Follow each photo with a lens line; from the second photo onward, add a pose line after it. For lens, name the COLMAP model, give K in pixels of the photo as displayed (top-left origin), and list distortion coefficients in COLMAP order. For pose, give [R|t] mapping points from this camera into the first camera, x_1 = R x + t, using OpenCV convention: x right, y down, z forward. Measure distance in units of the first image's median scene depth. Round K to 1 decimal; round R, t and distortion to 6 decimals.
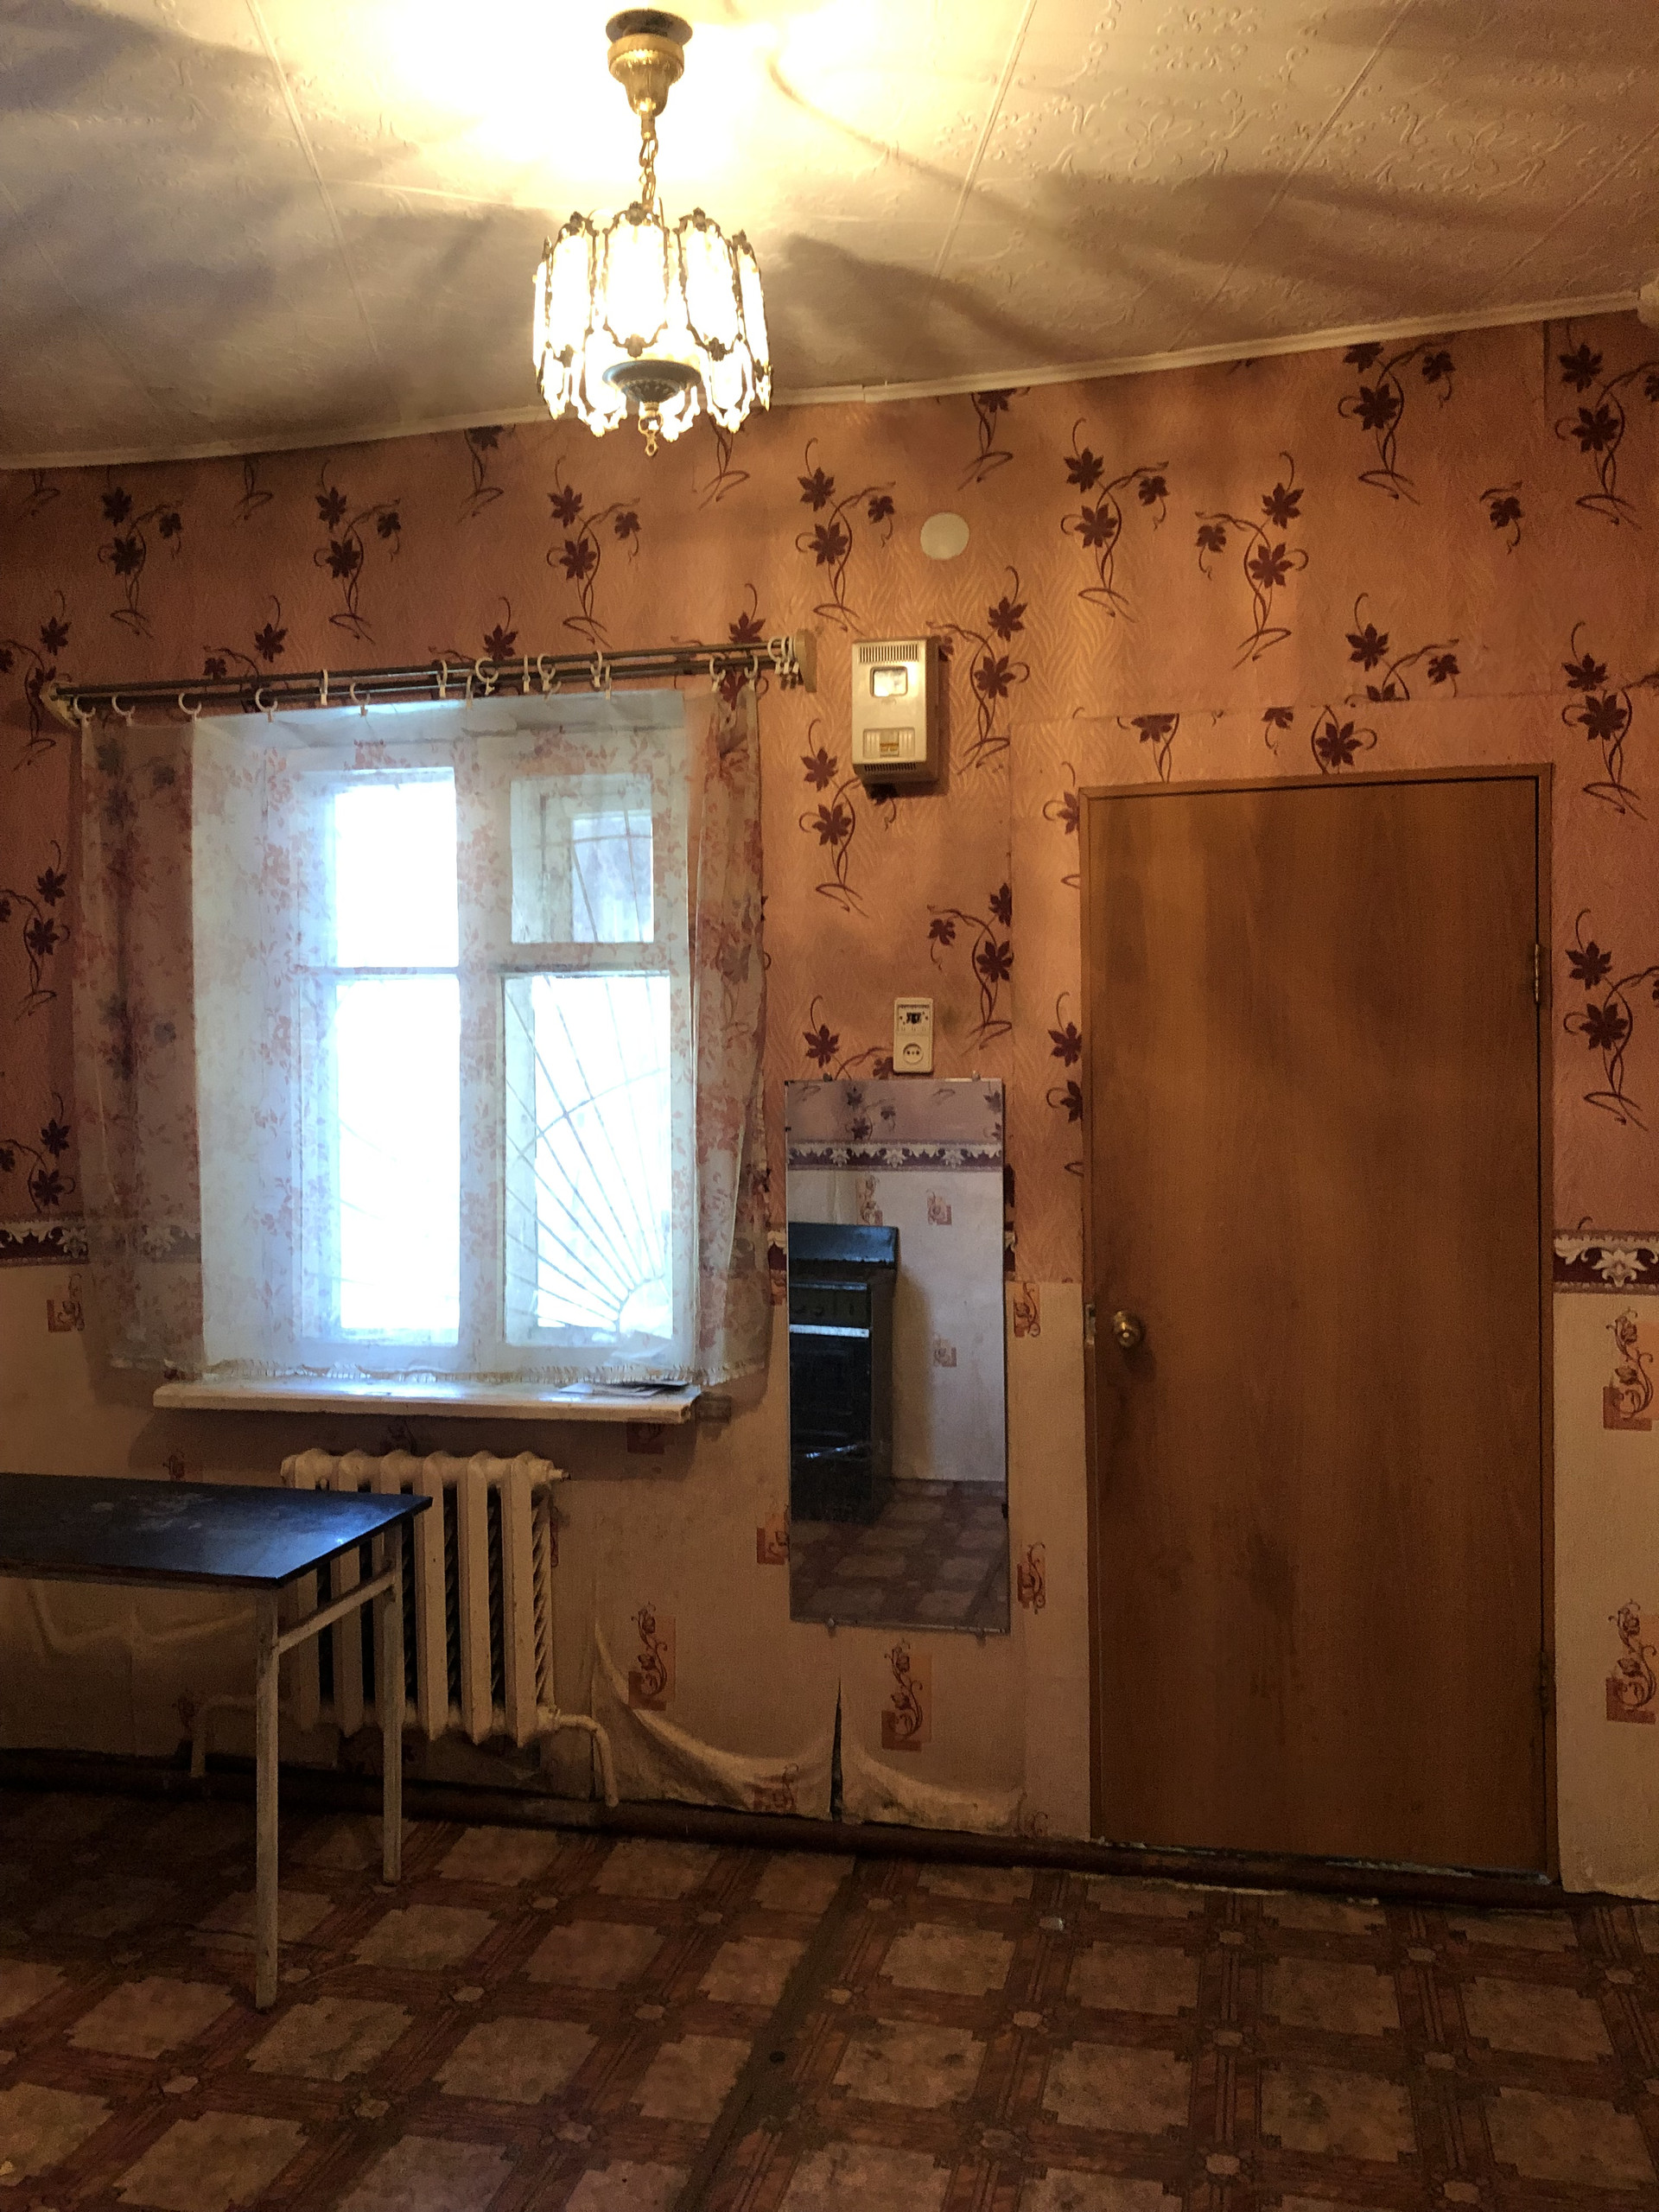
lens RADIAL K [[1788.3, 0, 827.1], [0, 1788.3, 1146.1], [0, 0, 1]] dist [0.095139, -0.100707]
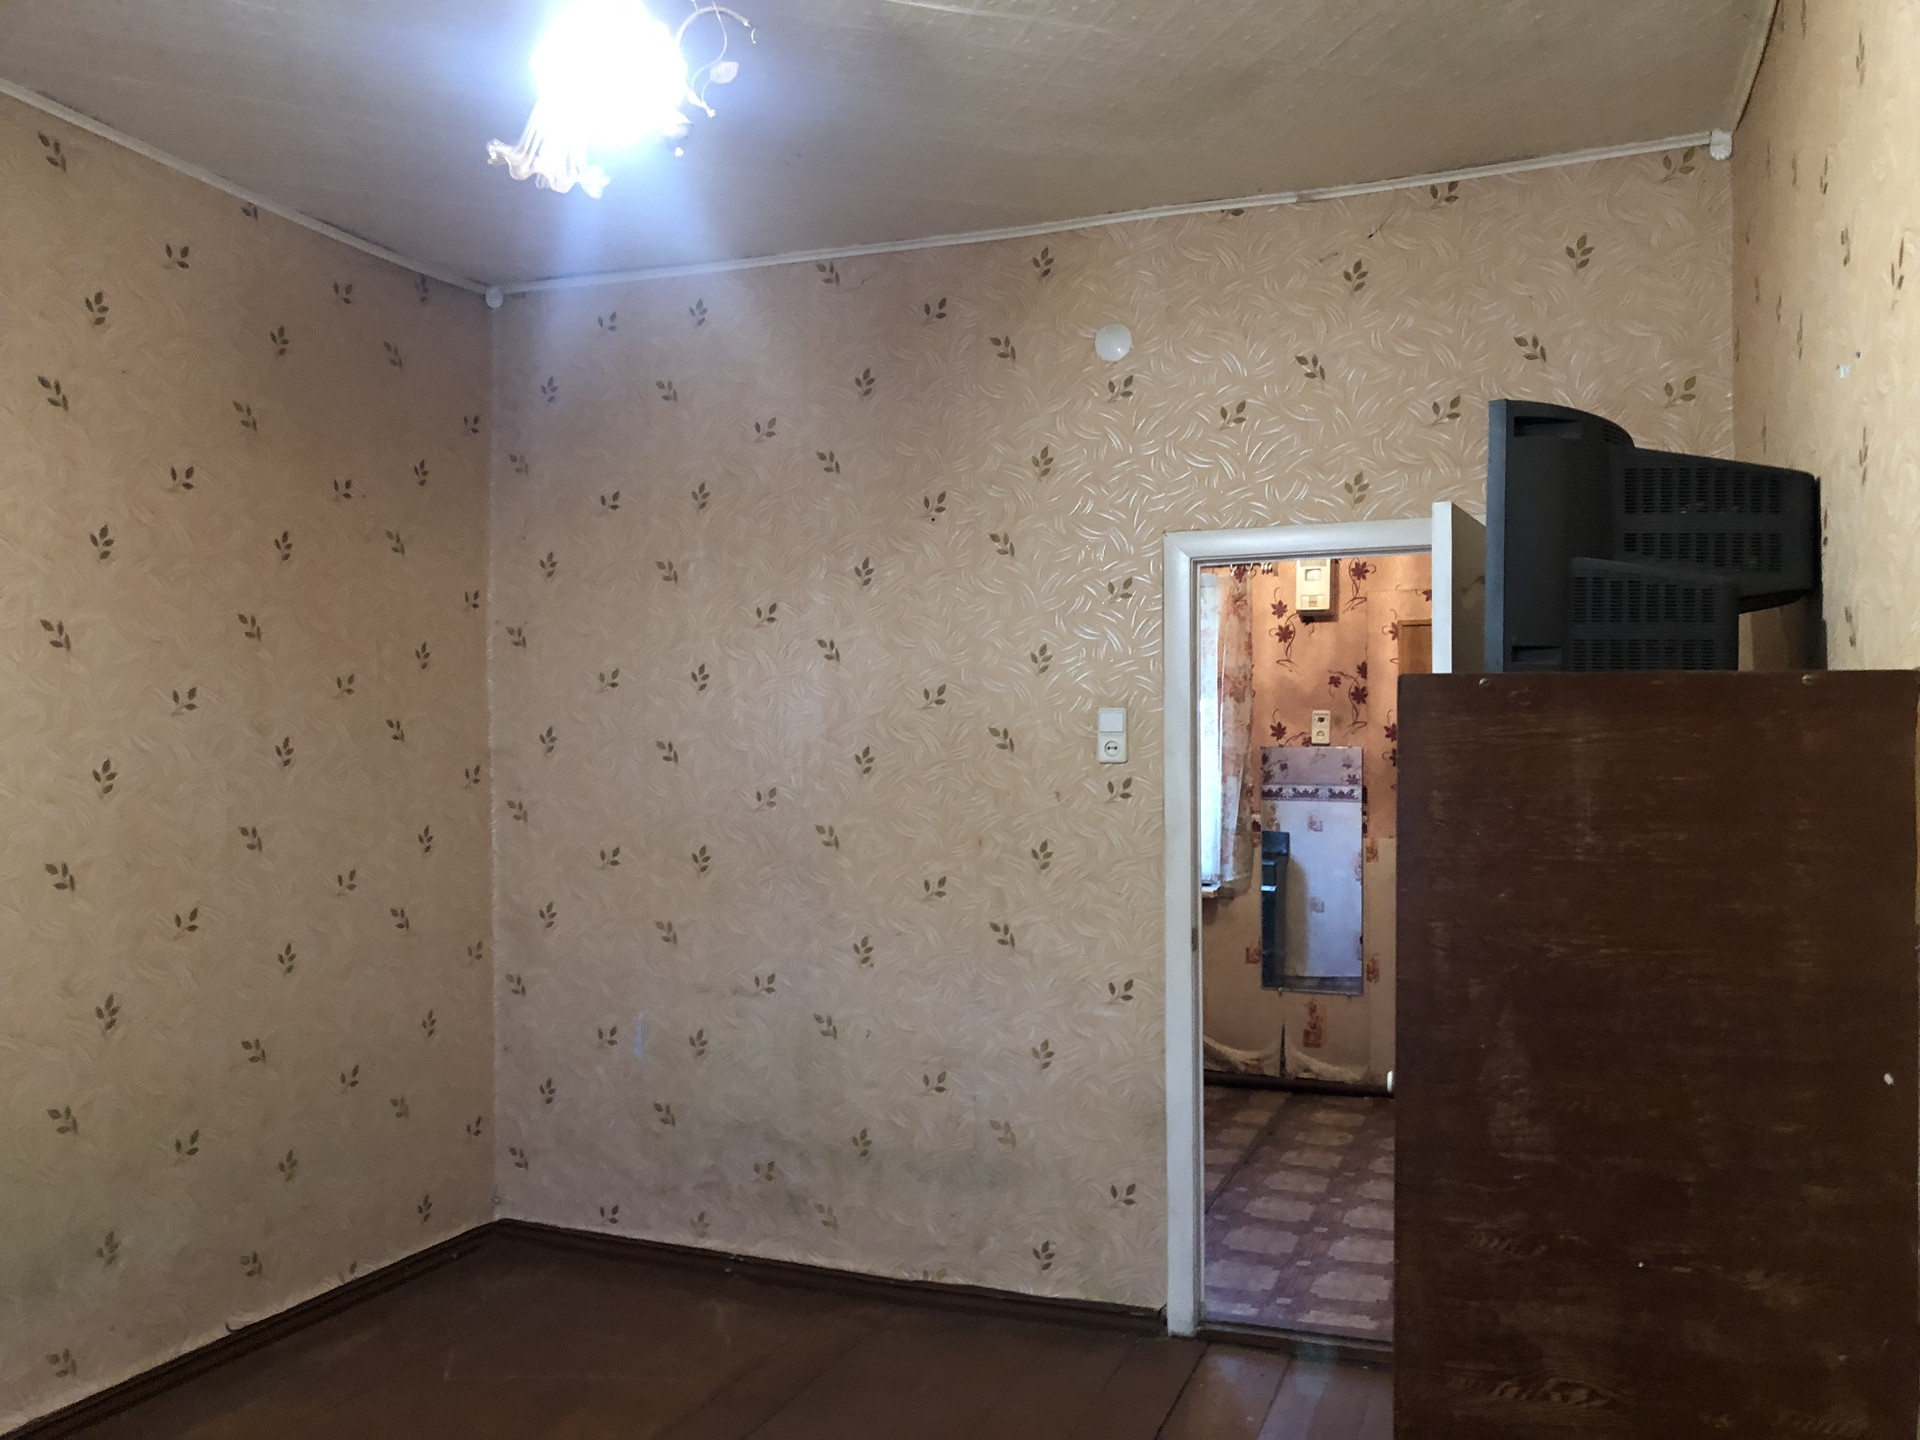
lens RADIAL K [[1552.2, 0, 963.2], [0, 1552.2, 749.5], [0, 0, 1]] dist [0.095139, -0.100707]
pose [[0.991194, 0.012769, -0.131804, -0.135674], [-0.017671, 0.999192, -0.036088, 0.043707], [0.131237, 0.038099, 0.990619, -0.977145]]
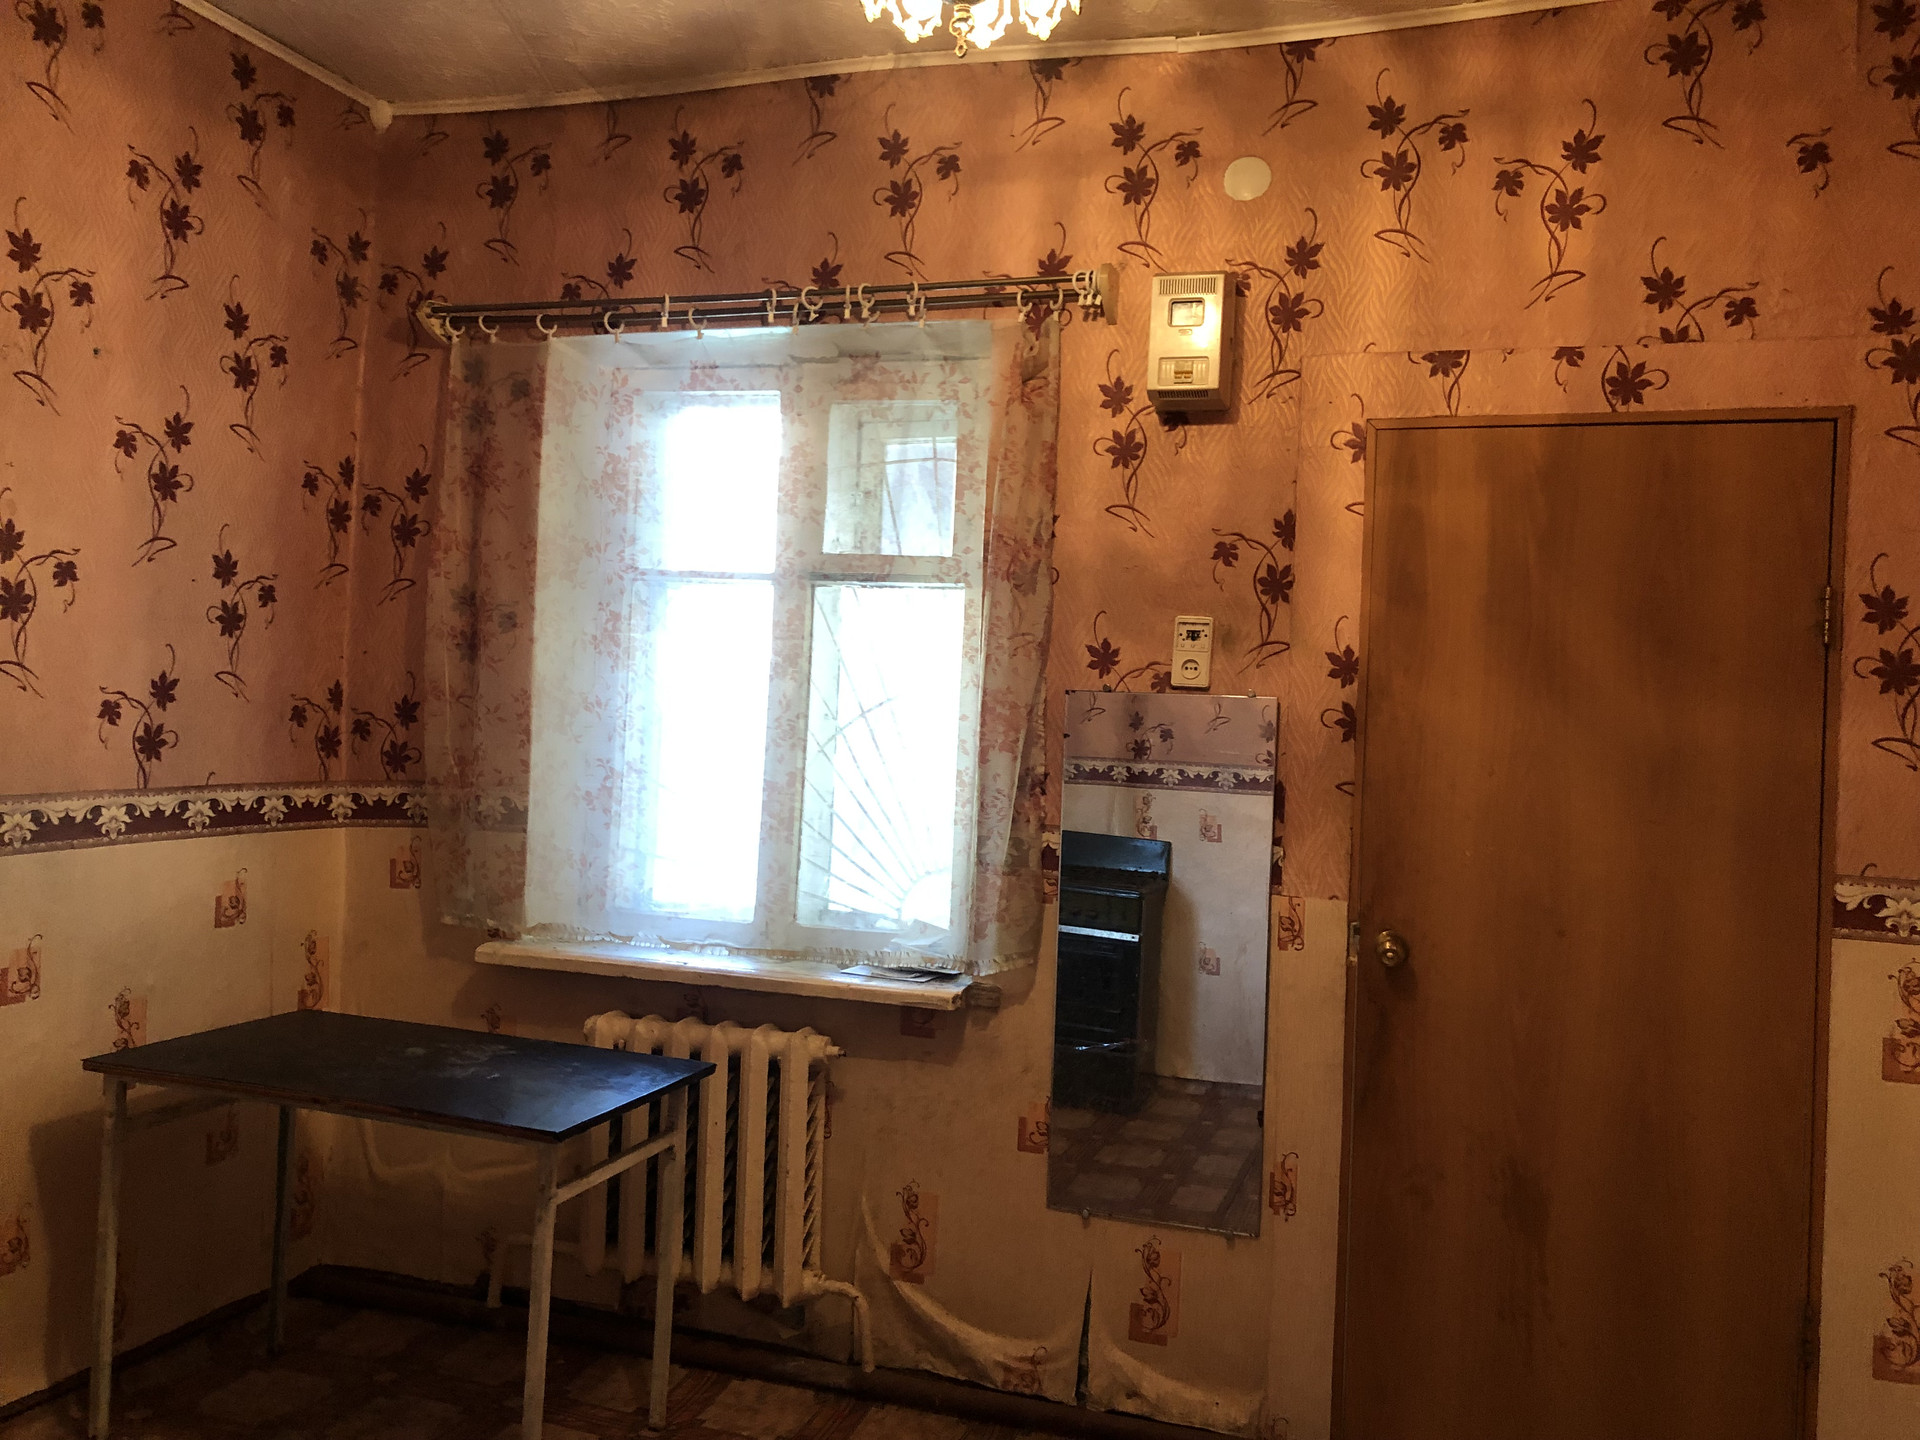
lens RADIAL K [[1564.0, 0, 977.5], [0, 1564.0, 723.0], [0, 0, 1]] dist [0.064595, -0.052045]
pose [[0.994750, 0.050968, -0.088744, 0.006565], [-0.053624, 0.998174, -0.027804, 0.011180], [0.087164, 0.032417, 0.995666, 0.081682]]
